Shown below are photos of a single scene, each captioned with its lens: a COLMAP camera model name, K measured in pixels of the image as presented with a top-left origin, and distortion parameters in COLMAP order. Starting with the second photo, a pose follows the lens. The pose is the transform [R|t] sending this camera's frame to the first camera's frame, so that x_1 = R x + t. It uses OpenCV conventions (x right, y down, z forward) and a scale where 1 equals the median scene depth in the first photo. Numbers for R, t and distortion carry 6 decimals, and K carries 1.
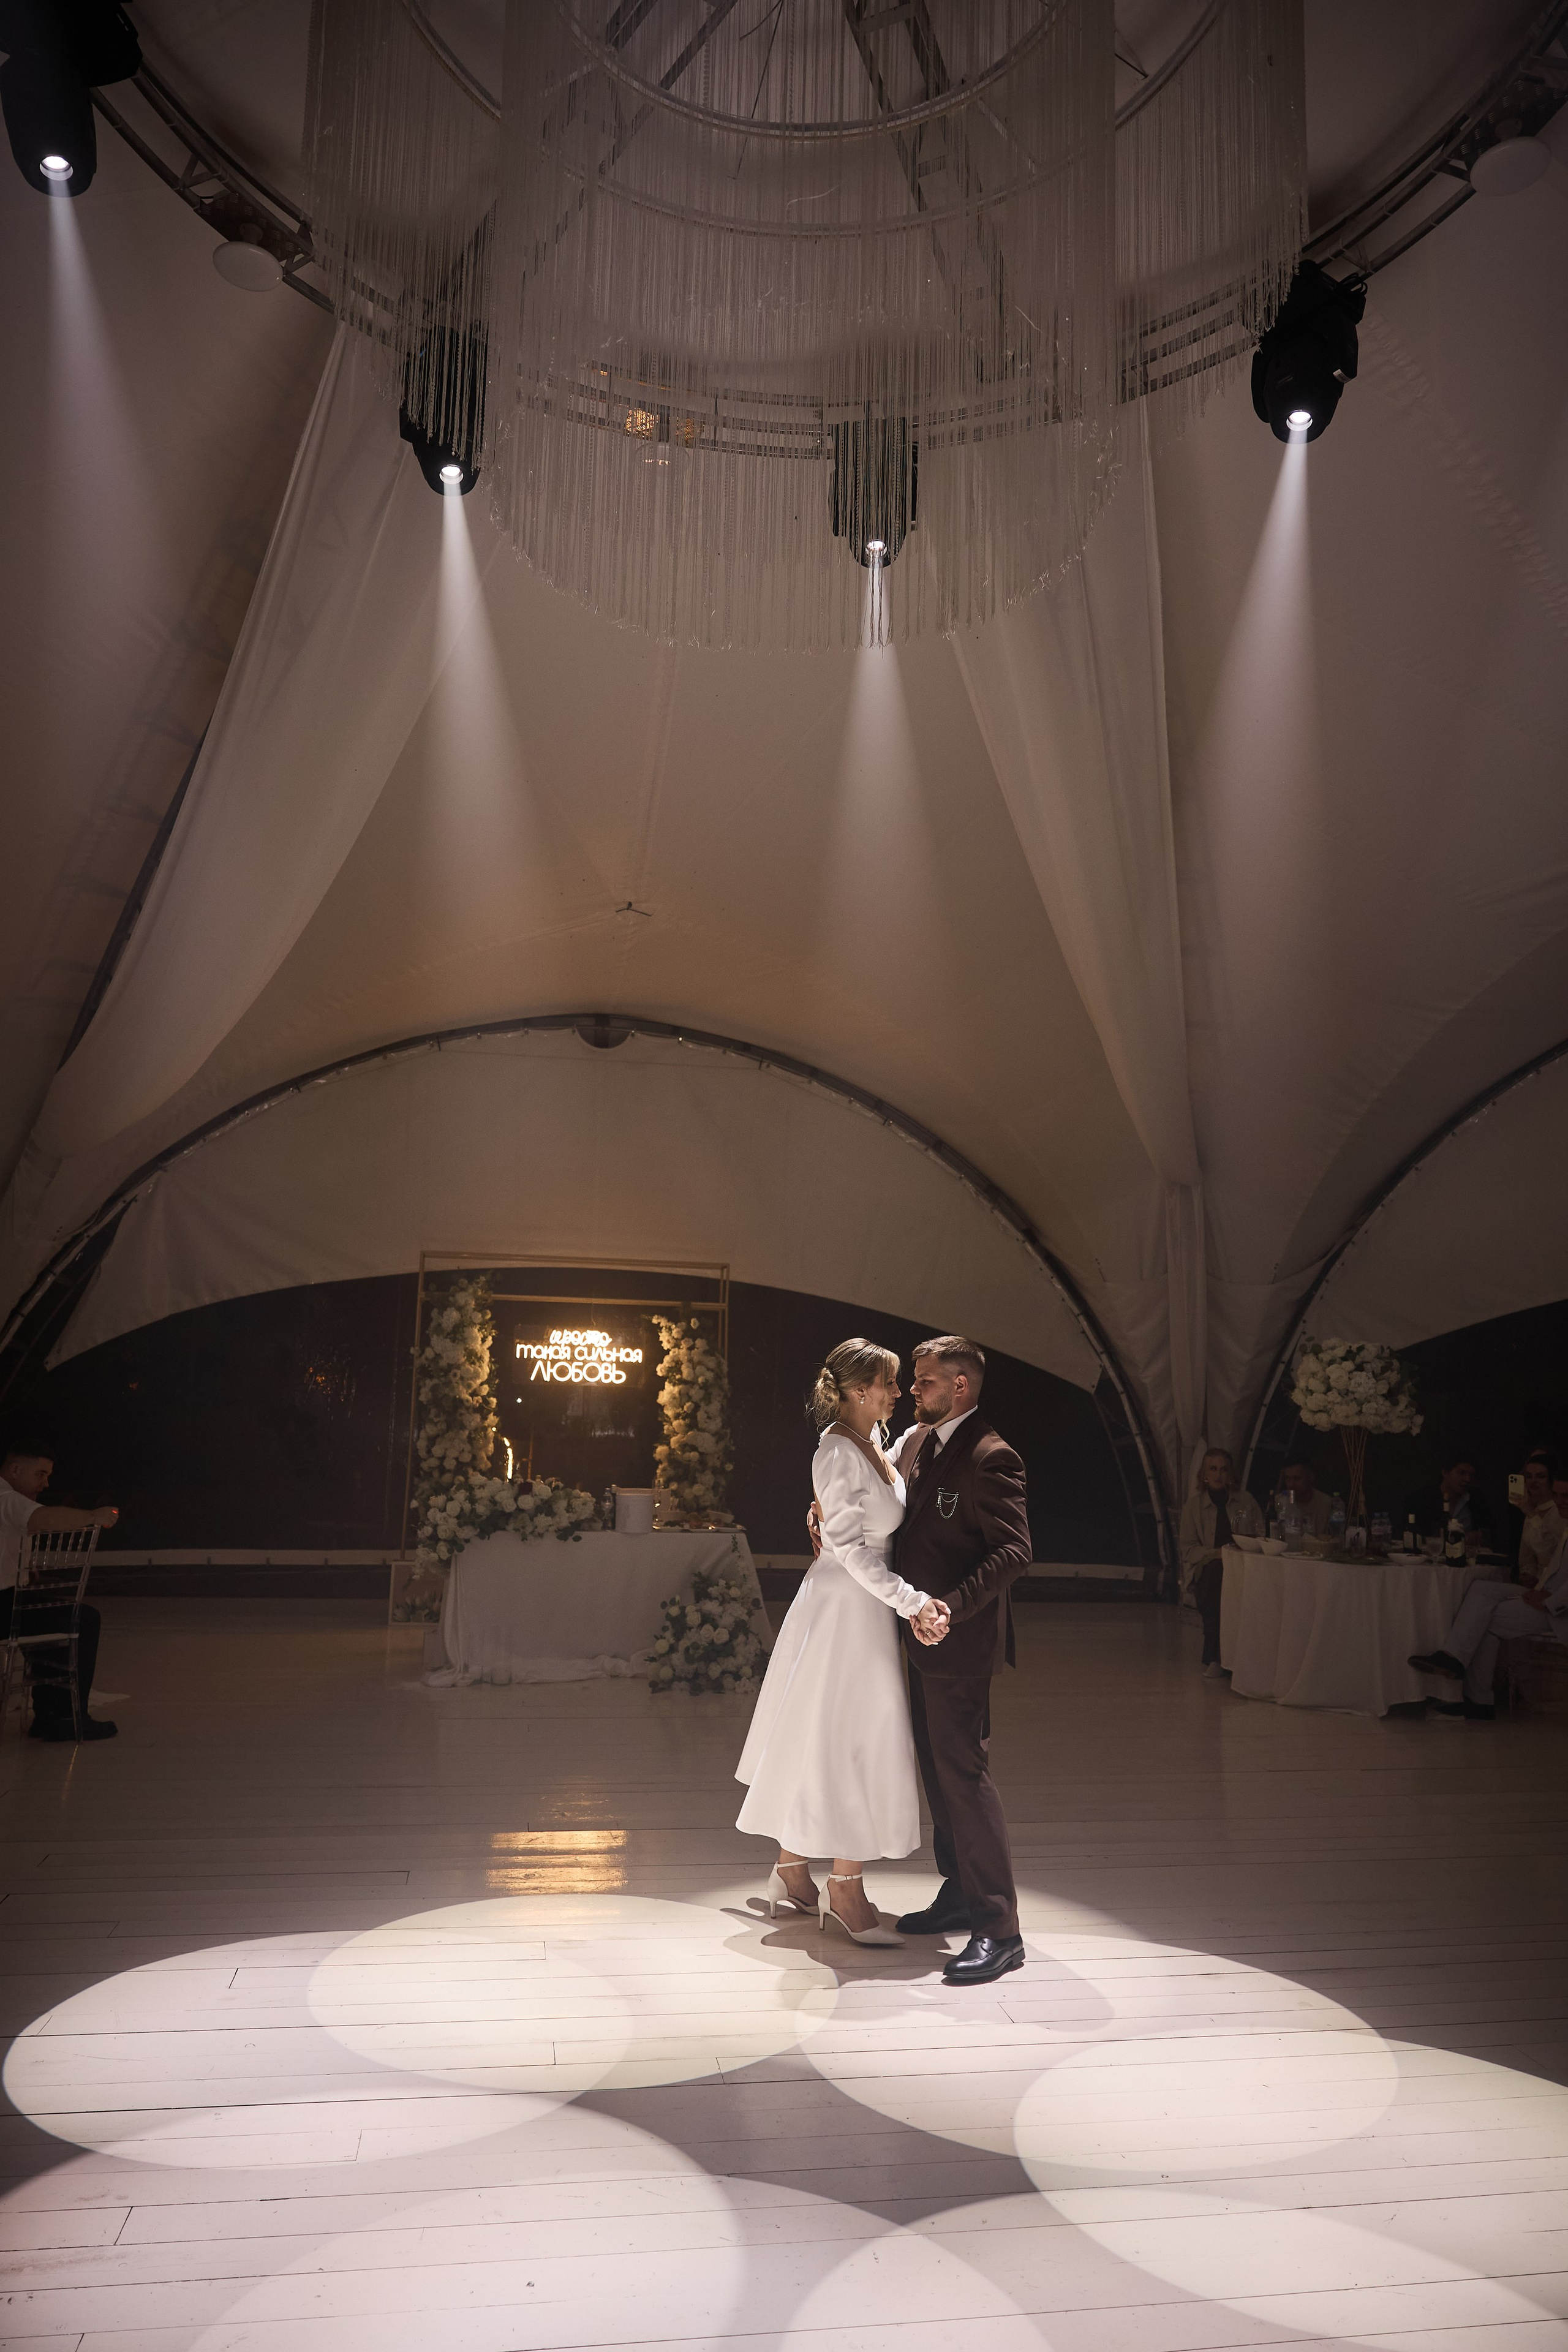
lens RADIAL K [[1575.3, 0, 784.0], [0, 1575.3, 1176.0], [0, 0, 1]] dist [-0.003248, -0.002092]
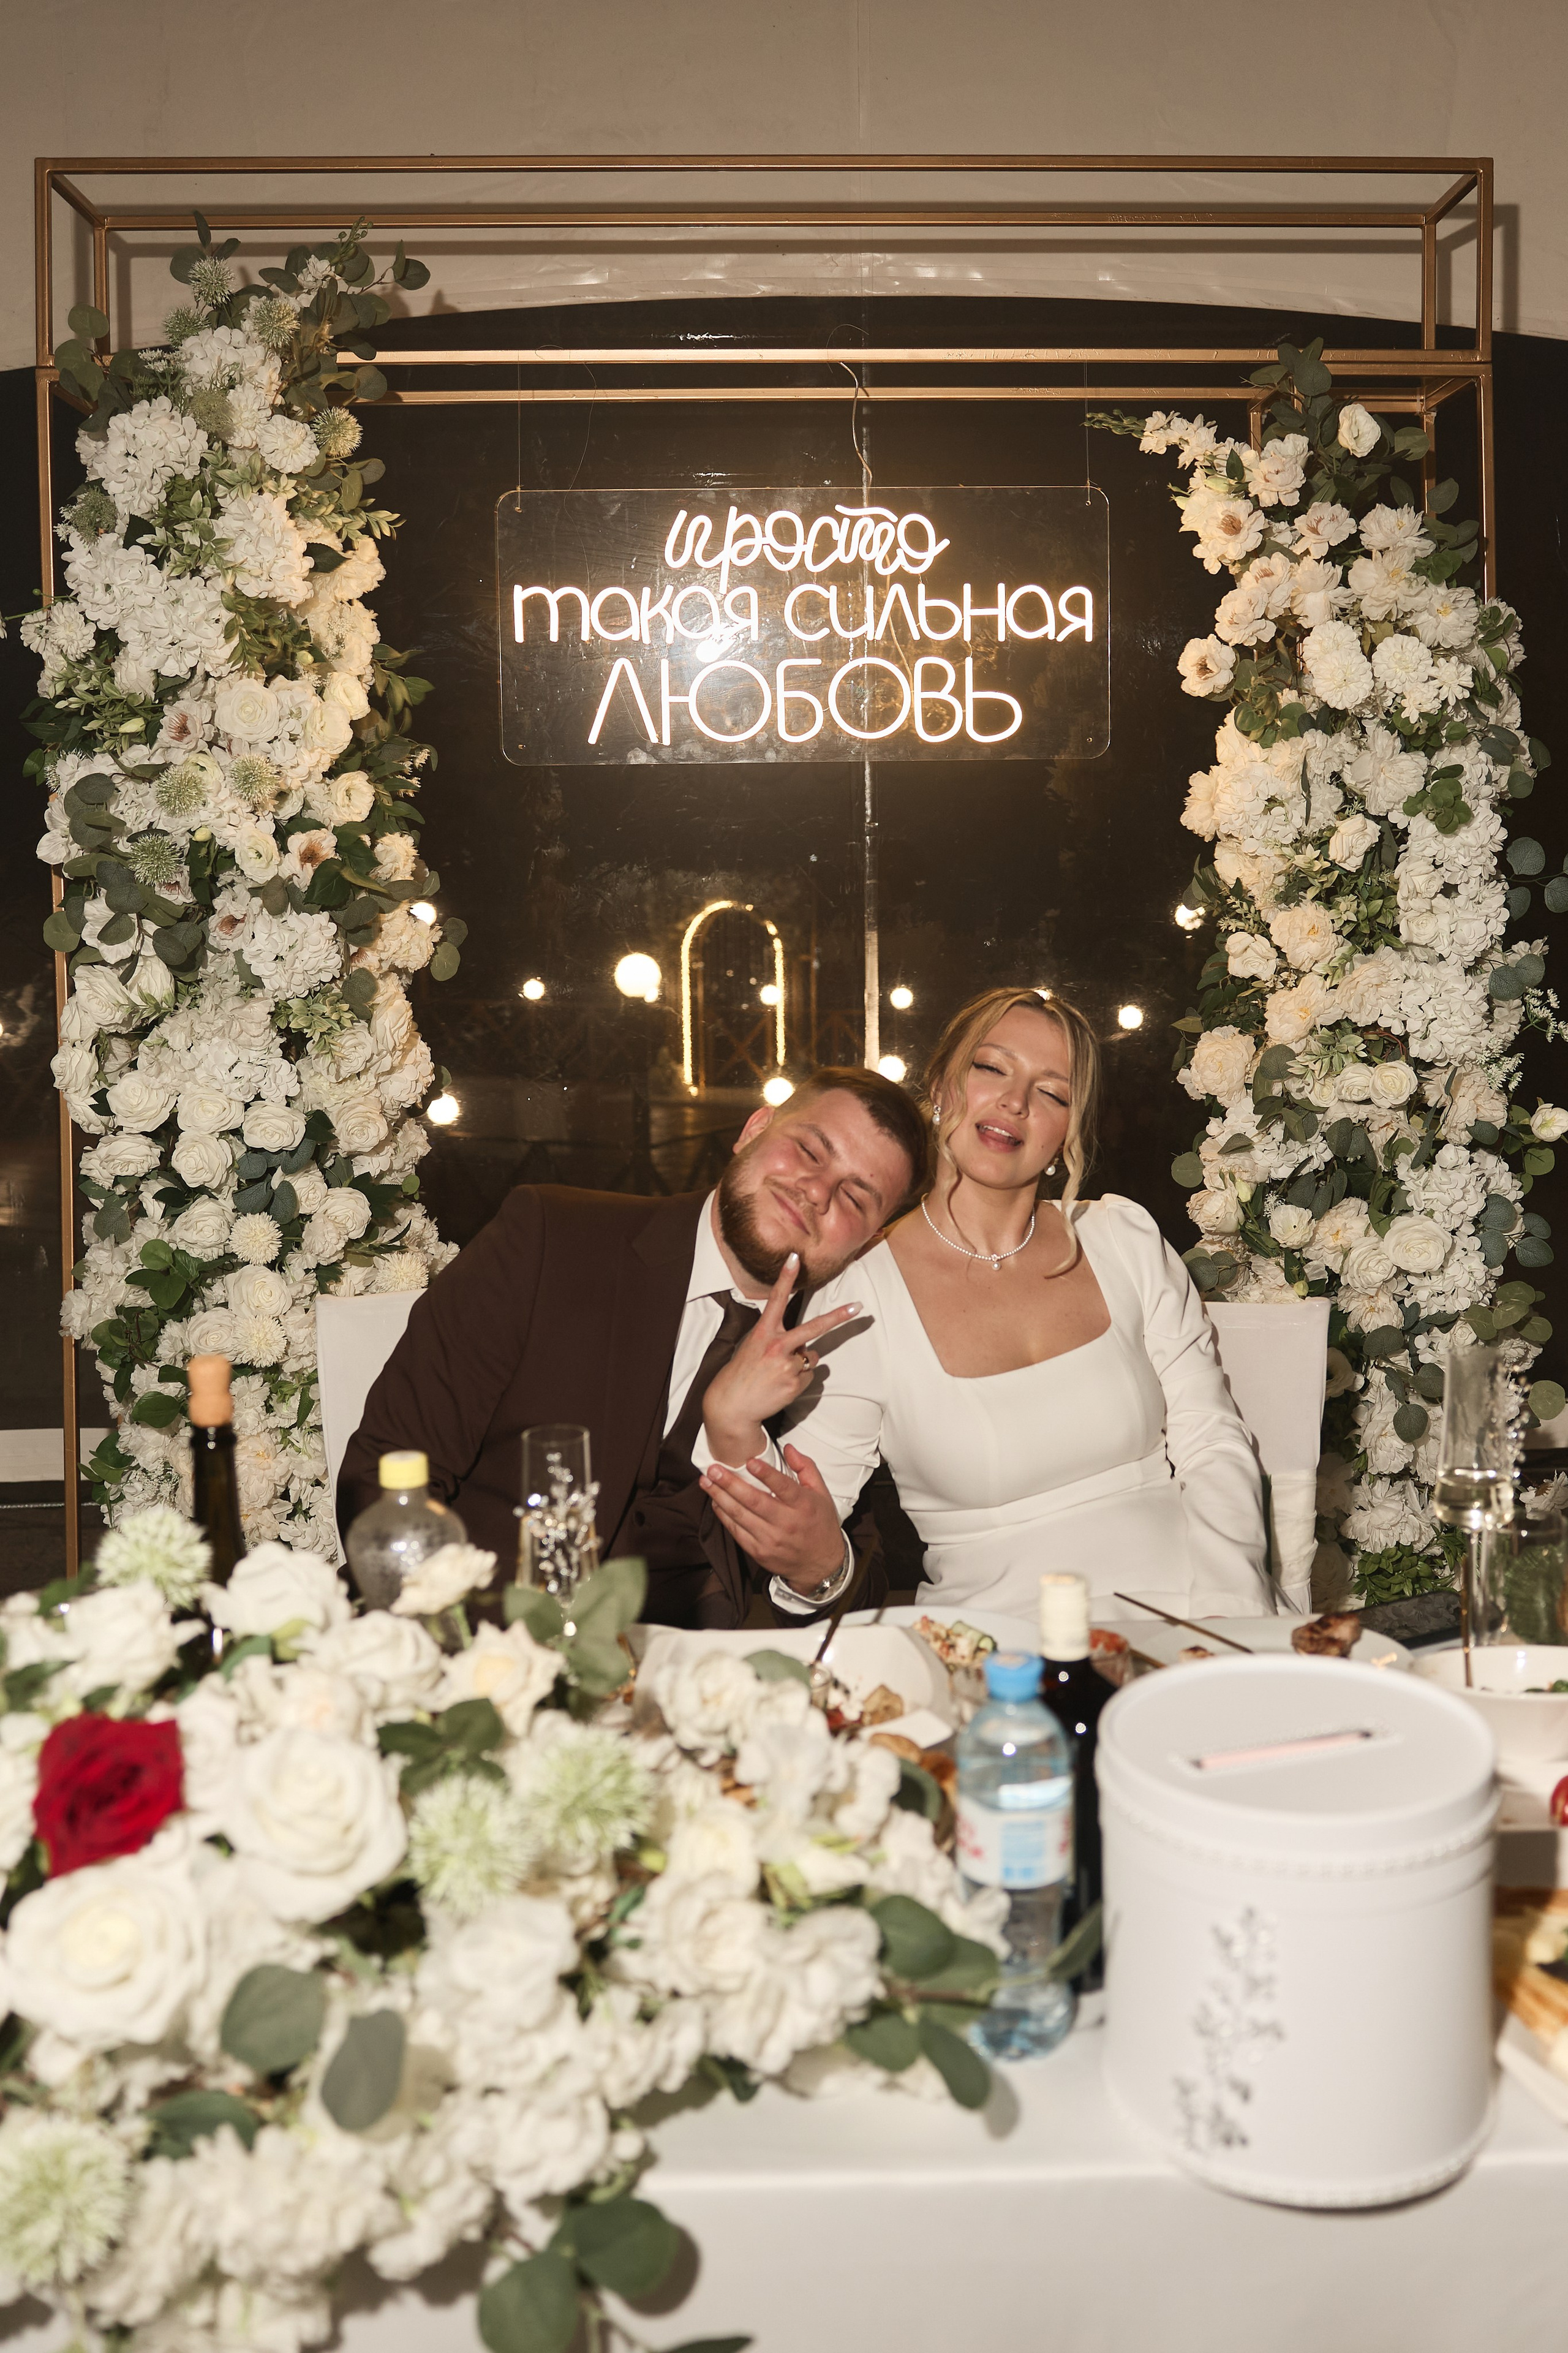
lens RADIAL K [[2430.8, 0, 874.3], [0, 2430.8, 991.5], [0, 0, 1]] dist [-0.004466, -0.003670]
pose [[0.989291, -0.028468, -0.143151, -0.075634], [0.056596, 0.978878, 0.196458, 0.099315], [0.134534, -0.202456, 0.970006, 0.678400]]
